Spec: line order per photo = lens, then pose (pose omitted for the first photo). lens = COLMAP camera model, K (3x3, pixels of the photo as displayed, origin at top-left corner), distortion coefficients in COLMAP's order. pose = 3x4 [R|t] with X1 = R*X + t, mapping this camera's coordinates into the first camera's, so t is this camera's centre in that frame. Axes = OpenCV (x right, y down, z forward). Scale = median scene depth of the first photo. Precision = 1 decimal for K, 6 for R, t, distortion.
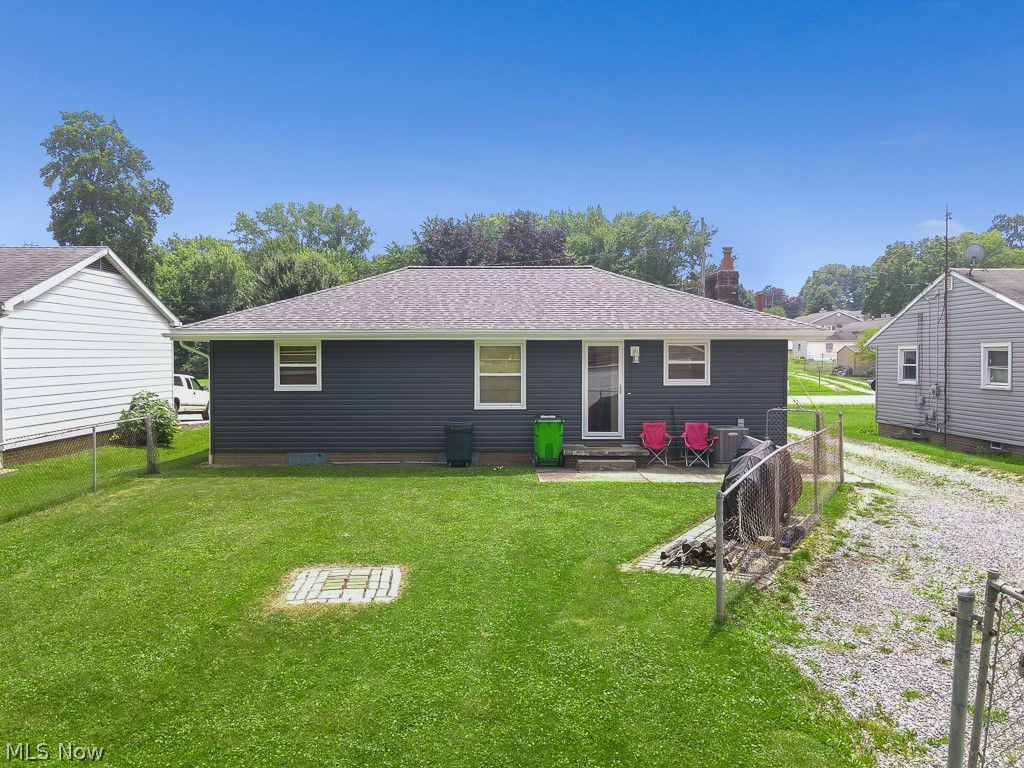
lens RADIAL K [[754.8, 0, 513.3], [0, 754.8, 382.8], [0, 0, 1]] dist [0.021773, -0.008535]
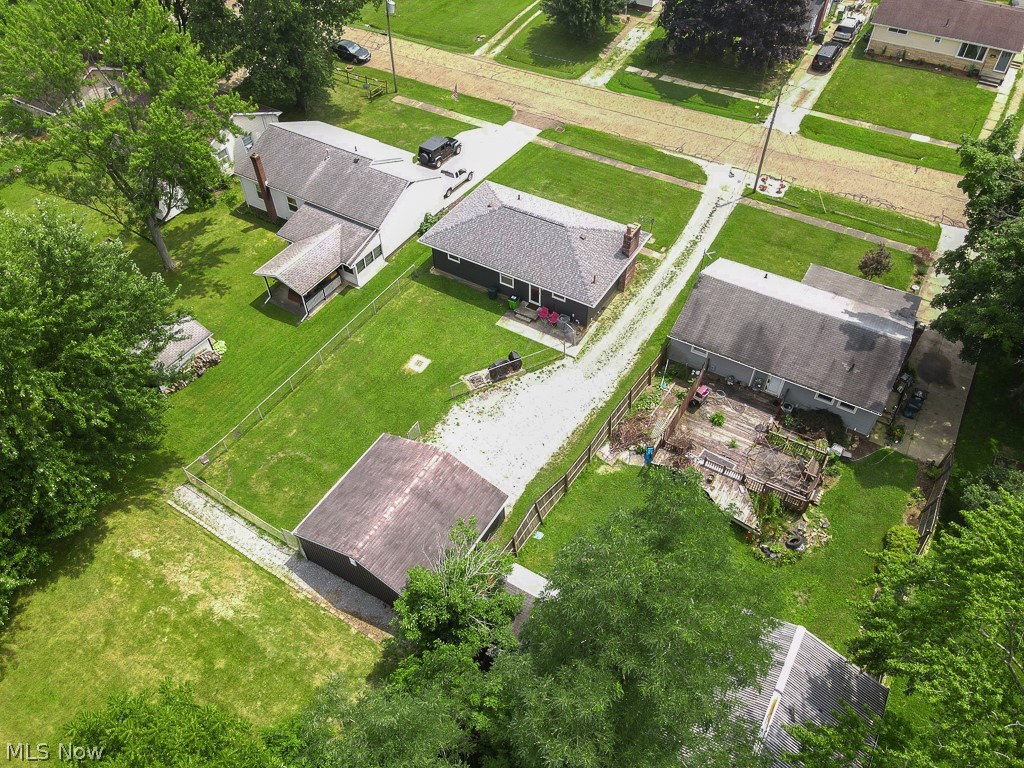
lens RADIAL K [[754.8, 0, 508.4], [0, 754.8, 378.9], [0, 0, 1]] dist [0.021773, -0.008535]
pose [[0.842604, 0.382214, -0.379383, 1.342942], [-0.002148, 0.706854, 0.707356, -1.932158], [0.538530, -0.595206, 0.596419, -1.125235]]
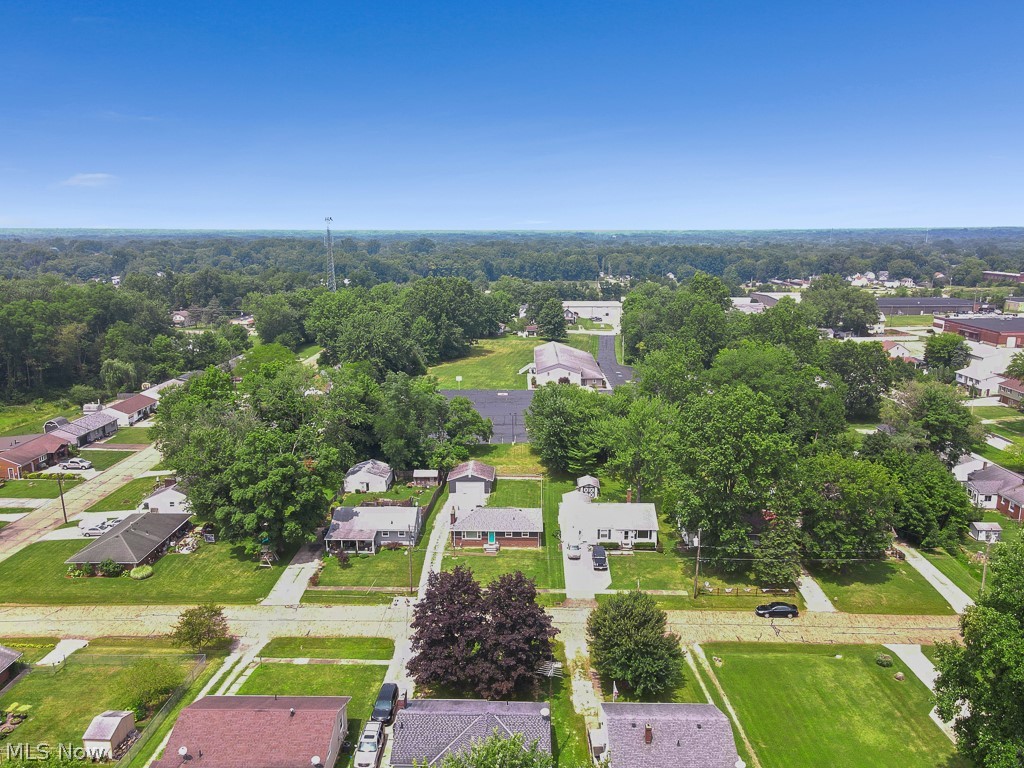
lens RADIAL K [[754.8, 0, 510.5], [0, 754.8, 383.7], [0, 0, 1]] dist [0.021773, -0.008535]
pose [[-0.999081, -0.010573, 0.041531, -0.420258], [-0.000189, 0.970171, 0.242422, -2.978592], [-0.042856, 0.242191, -0.969282, 7.666298]]
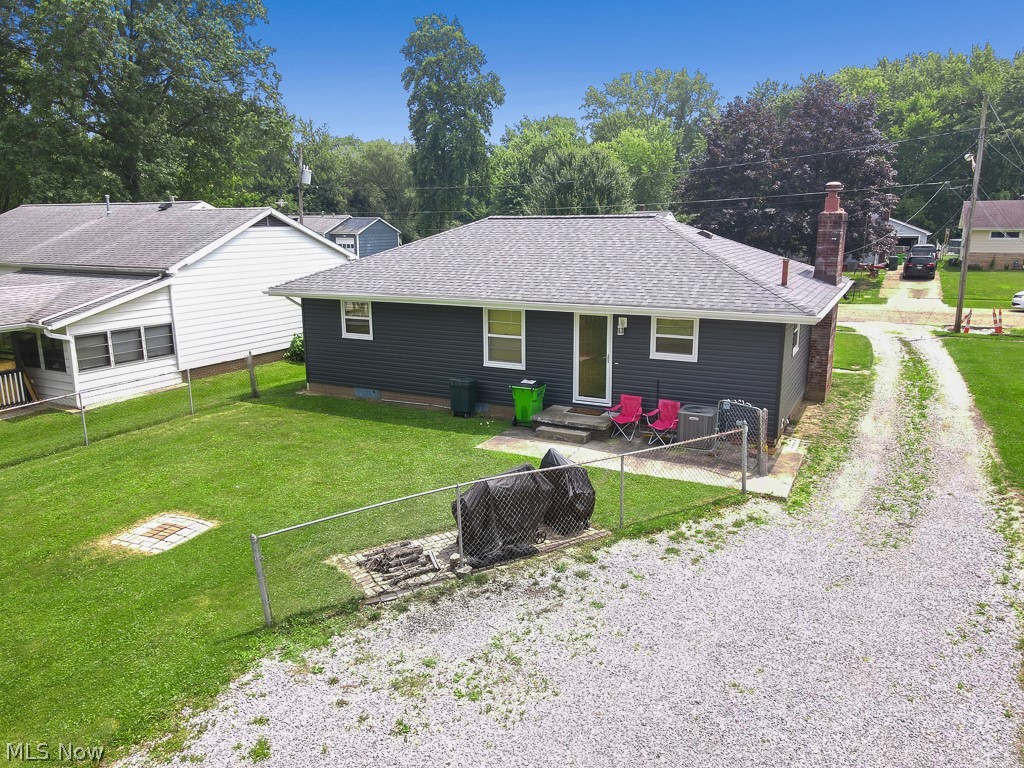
lens RADIAL K [[754.8, 0, 517.5], [0, 754.8, 380.7], [0, 0, 1]] dist [0.021773, -0.008535]
pose [[0.879863, 0.096693, -0.465287, 0.510167], [-0.012218, 0.983361, 0.181253, -0.145358], [0.475071, -0.153793, 0.866404, 0.053475]]
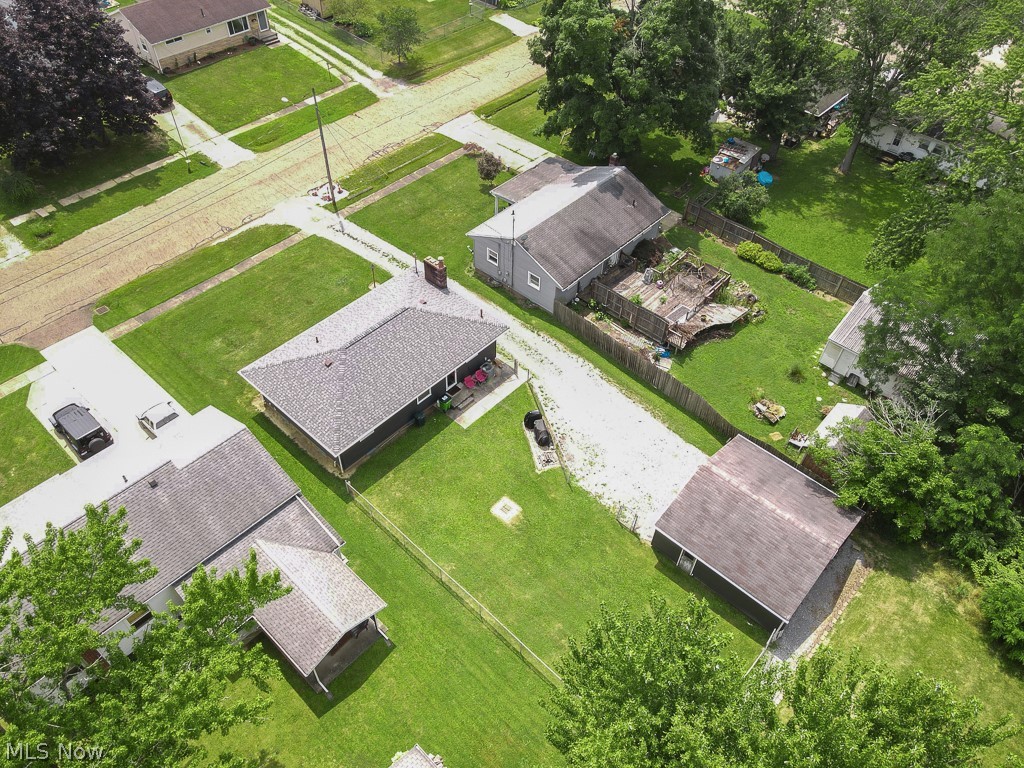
lens RADIAL K [[754.8, 0, 509.2], [0, 754.8, 382.1], [0, 0, 1]] dist [0.021773, -0.008535]
pose [[0.688675, -0.520123, 0.505171, -1.150253], [0.007333, 0.701681, 0.712453, -1.956870], [-0.725033, -0.486945, 0.487045, -0.530032]]
